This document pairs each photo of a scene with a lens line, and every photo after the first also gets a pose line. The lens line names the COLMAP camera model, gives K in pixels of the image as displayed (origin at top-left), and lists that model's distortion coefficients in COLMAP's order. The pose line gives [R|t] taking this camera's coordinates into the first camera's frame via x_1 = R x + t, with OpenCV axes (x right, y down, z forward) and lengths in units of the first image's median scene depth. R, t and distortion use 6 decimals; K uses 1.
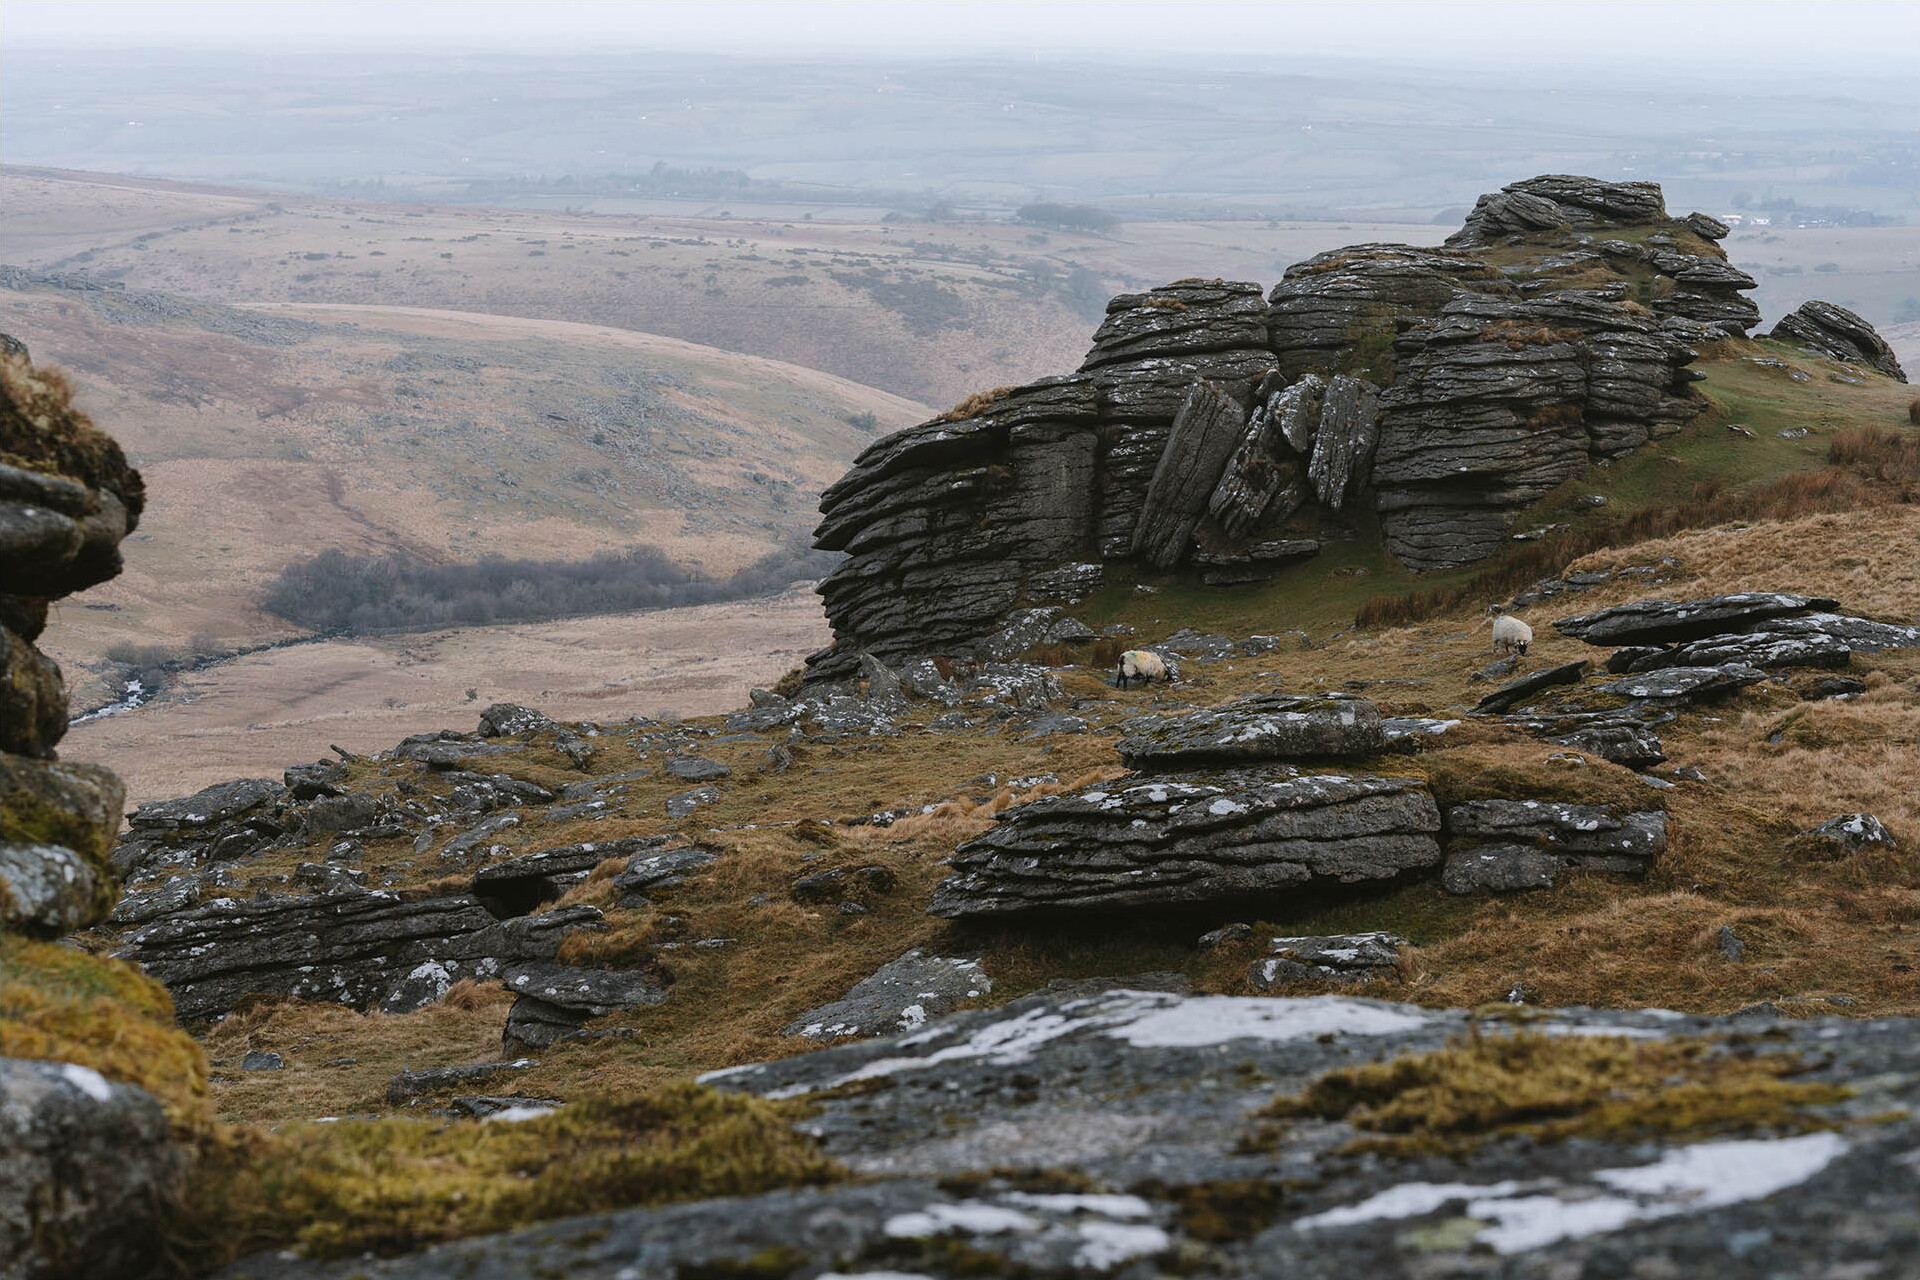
lens RADIAL K [[3470.6, 0, 963.0], [0, 3470.6, 647.7], [0, 0, 1]] dist [-0.000968, 0.000000]
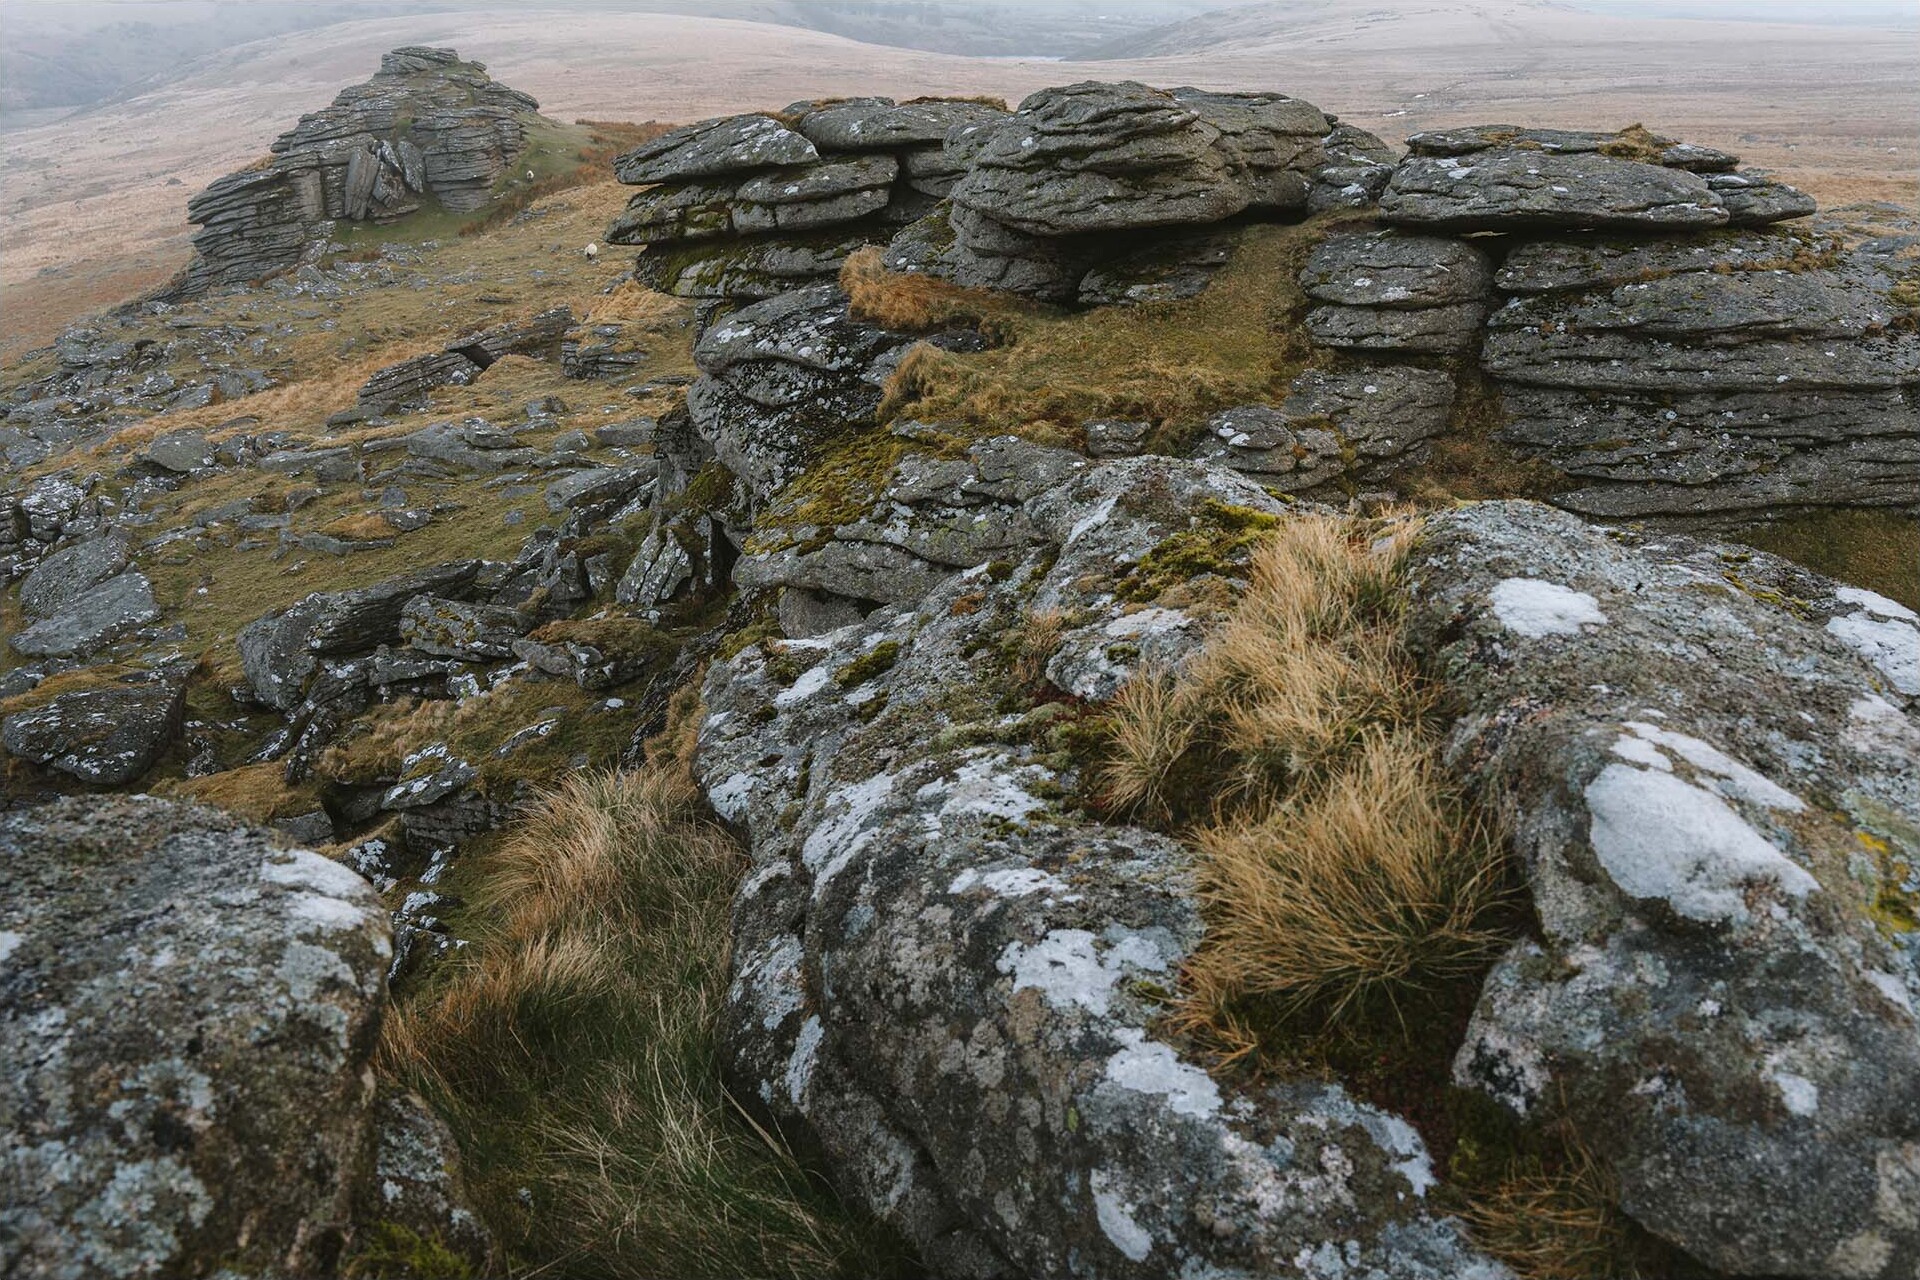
lens RADIAL K [[1512.2, 0, 964.8], [0, 1512.2, 638.7], [0, 0, 1]] dist [-0.005808, 0.001118]
pose [[0.784310, -0.260314, 0.563112, -0.383447], [0.083951, 0.943891, 0.319410, -0.060719], [-0.614663, -0.203243, 0.762156, -0.330001]]
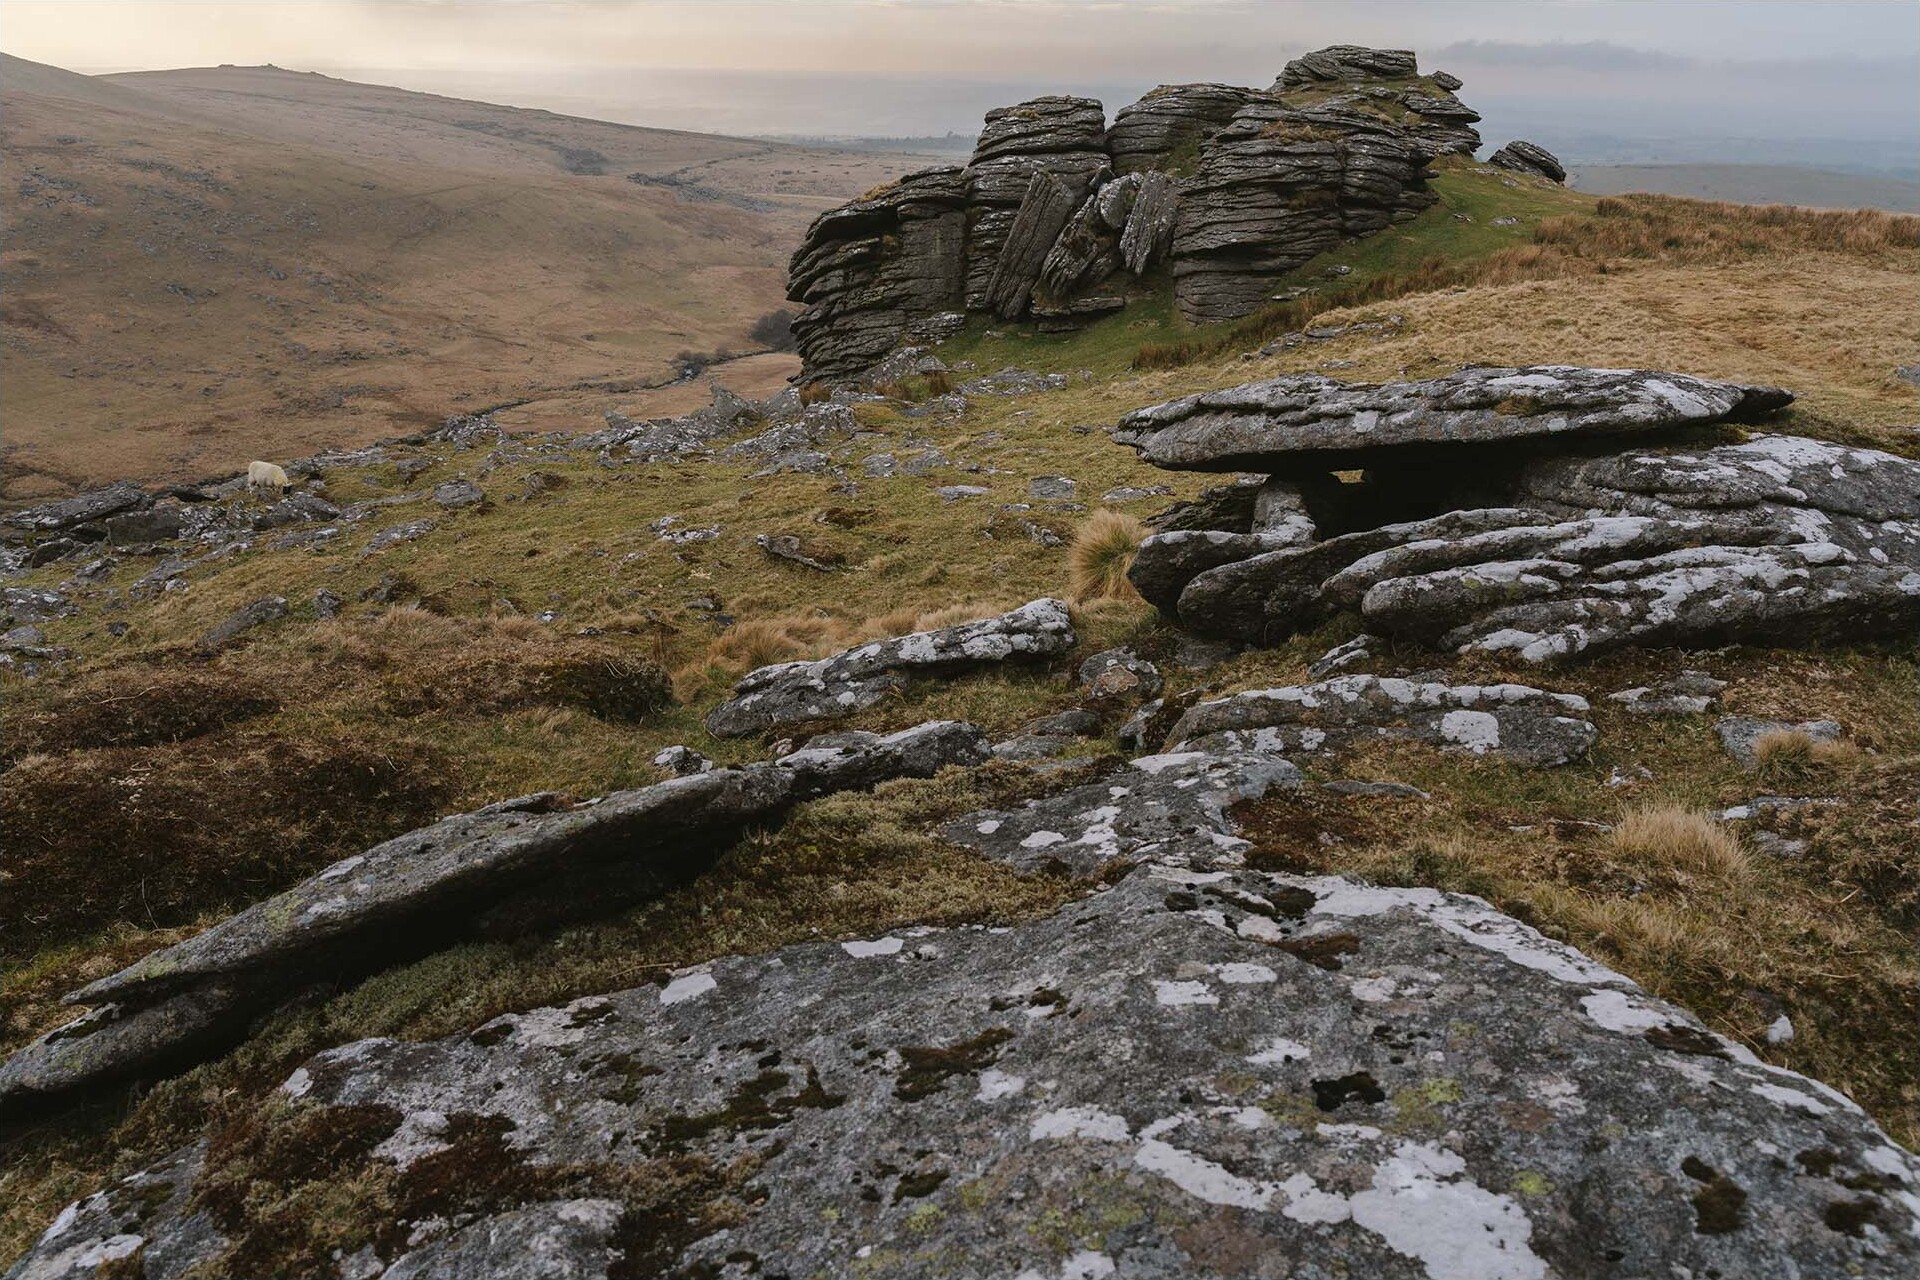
lens RADIAL K [[1512.2, 0, 956.8], [0, 1512.2, 649.9], [0, 0, 1]] dist [-0.005808, 0.001118]
pose [[0.996325, 0.037518, -0.076997, 0.101856], [-0.022317, 0.981619, 0.189540, -0.008838], [0.082693, -0.187125, 0.978849, 0.479699]]
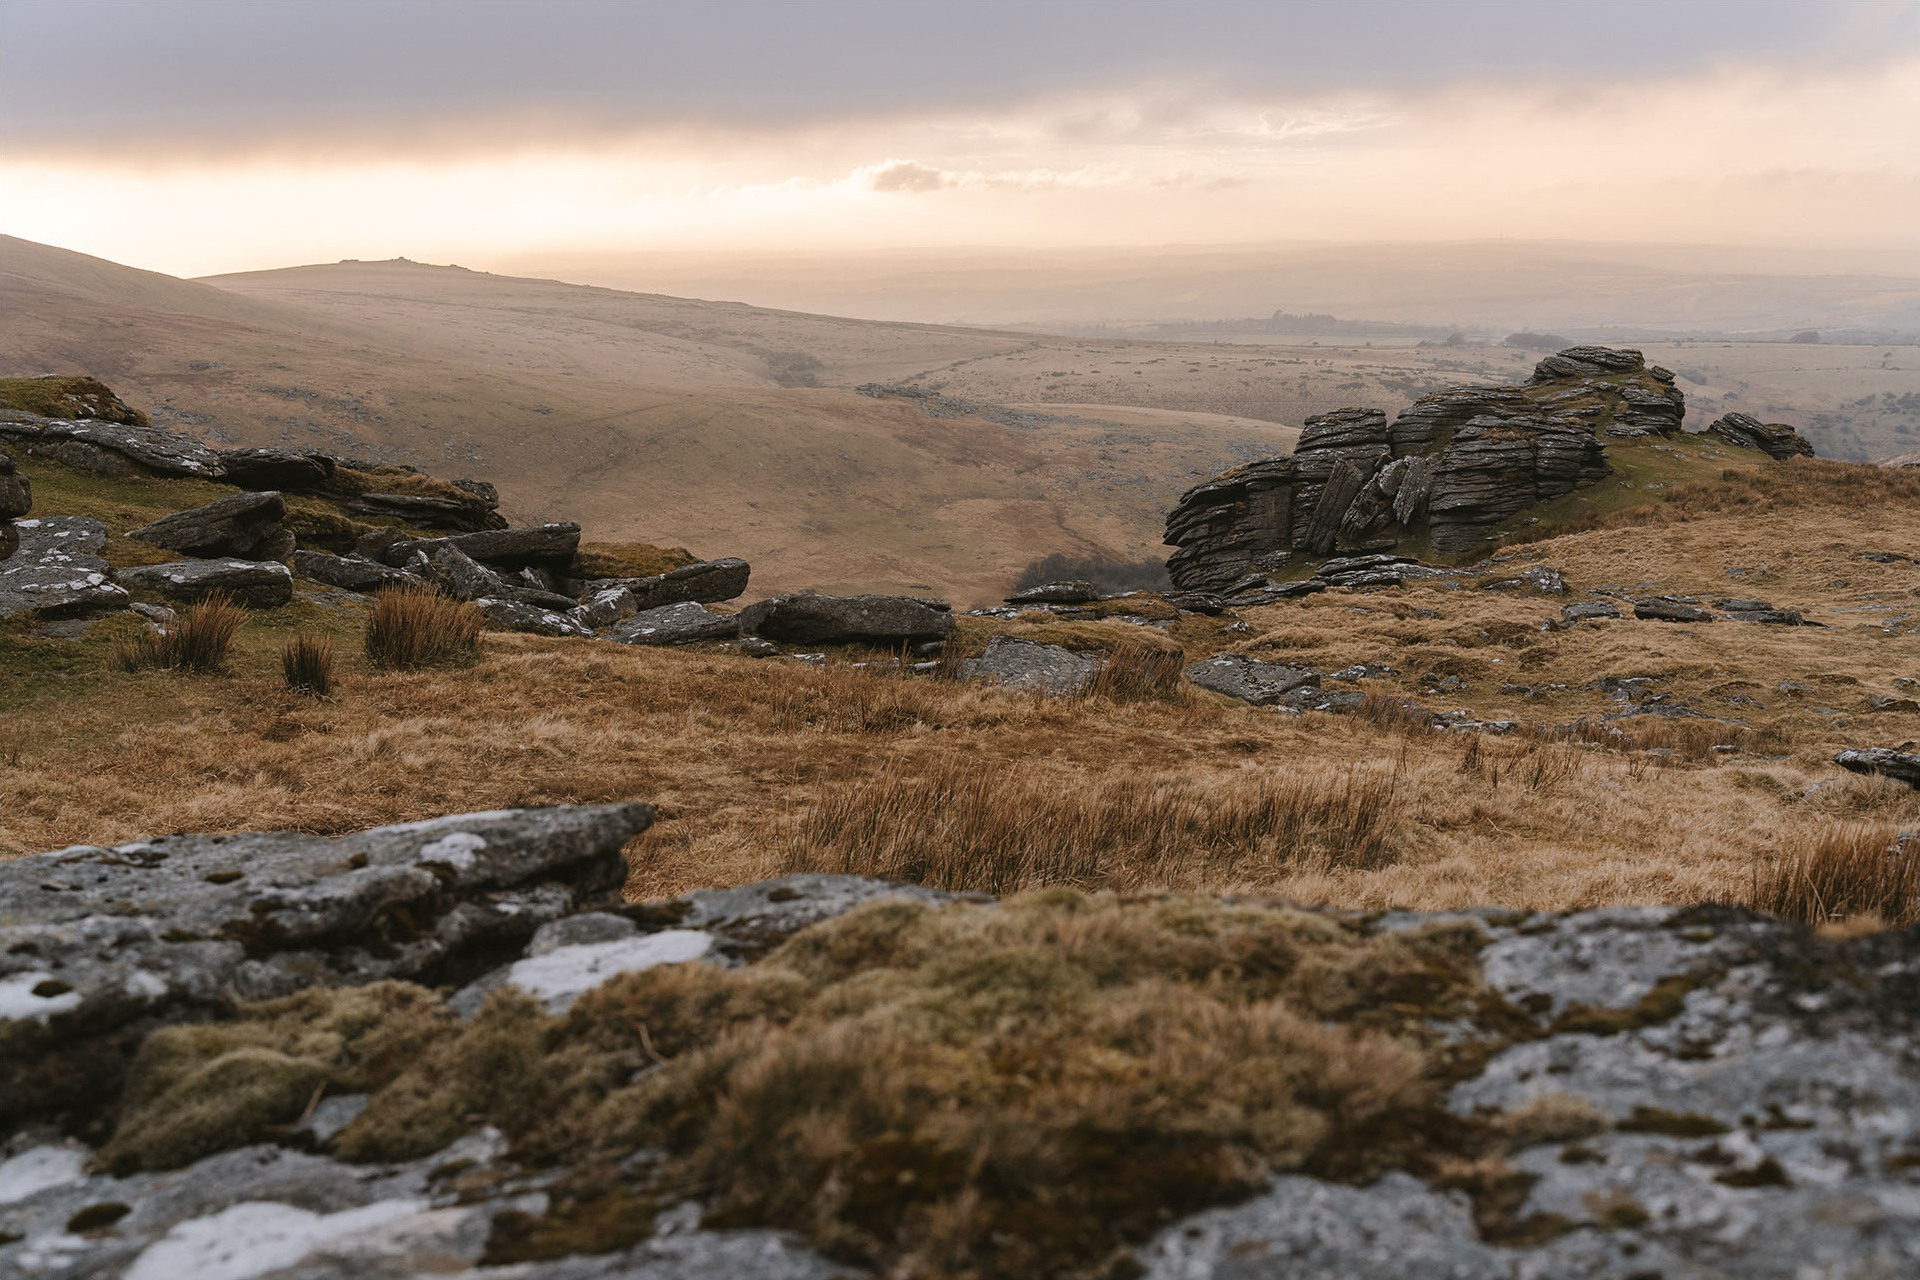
lens RADIAL K [[2197.0, 0, 967.8], [0, 2197.0, 643.6], [0, 0, 1]] dist [-0.018317, 0.000000]
pose [[0.973846, 0.014641, -0.226738, 0.171505], [-0.012013, 0.999844, 0.012964, 0.016973], [0.226893, -0.009901, 0.973869, -0.318206]]
